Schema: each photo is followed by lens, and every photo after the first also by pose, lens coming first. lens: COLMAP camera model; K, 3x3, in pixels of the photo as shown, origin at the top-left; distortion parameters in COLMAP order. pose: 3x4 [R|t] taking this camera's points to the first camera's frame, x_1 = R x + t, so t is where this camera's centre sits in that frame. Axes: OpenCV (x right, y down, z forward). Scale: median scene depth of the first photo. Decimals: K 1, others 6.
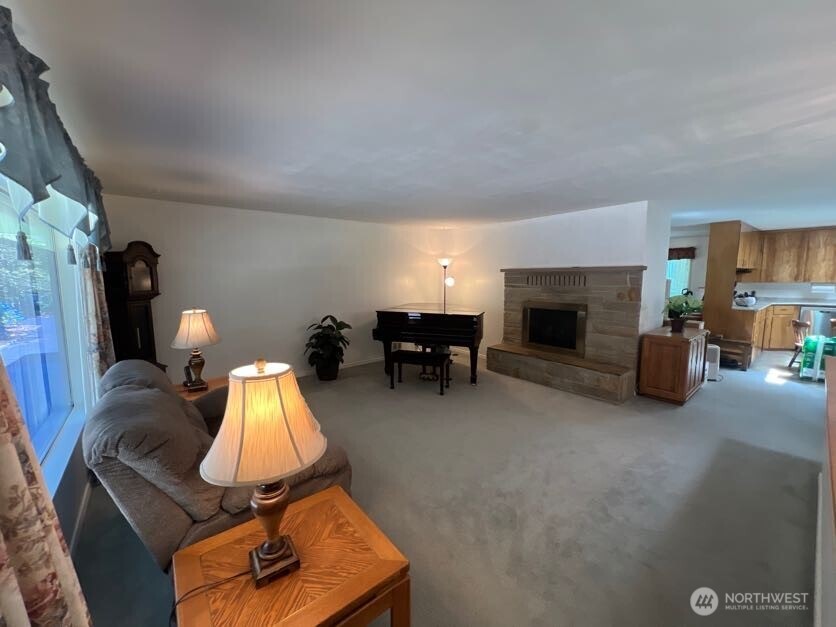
lens RADIAL K [[338.4, 0, 418.0], [0, 338.4, 313.5], [0, 0, 1]] dist [-0.001431, -0.000053]
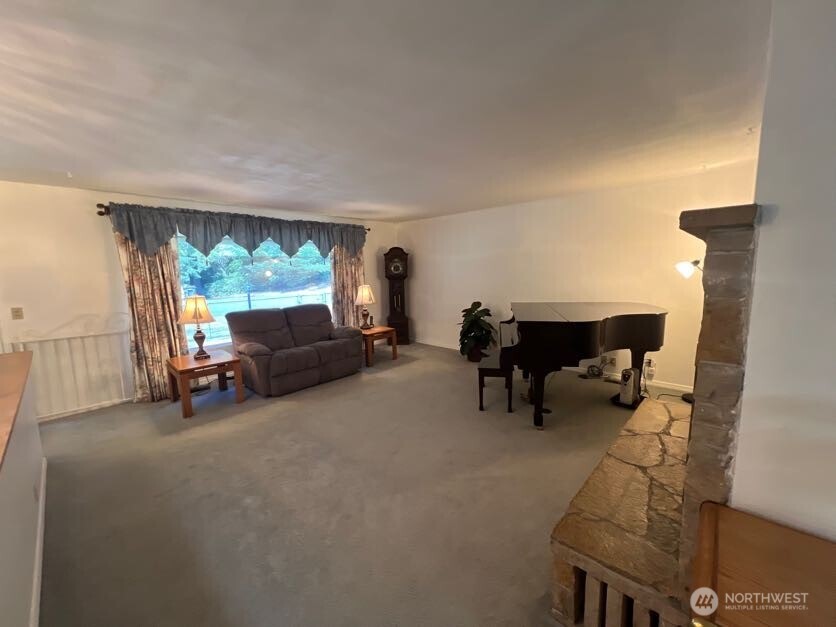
lens RADIAL K [[338.4, 0, 418.0], [0, 338.4, 313.5], [0, 0, 1]] dist [-0.001431, -0.000053]
pose [[0.122220, 0.139940, -0.982588, 1.017998], [-0.082430, 0.988021, 0.130461, -0.103599], [0.989074, 0.065050, 0.132291, 0.864242]]
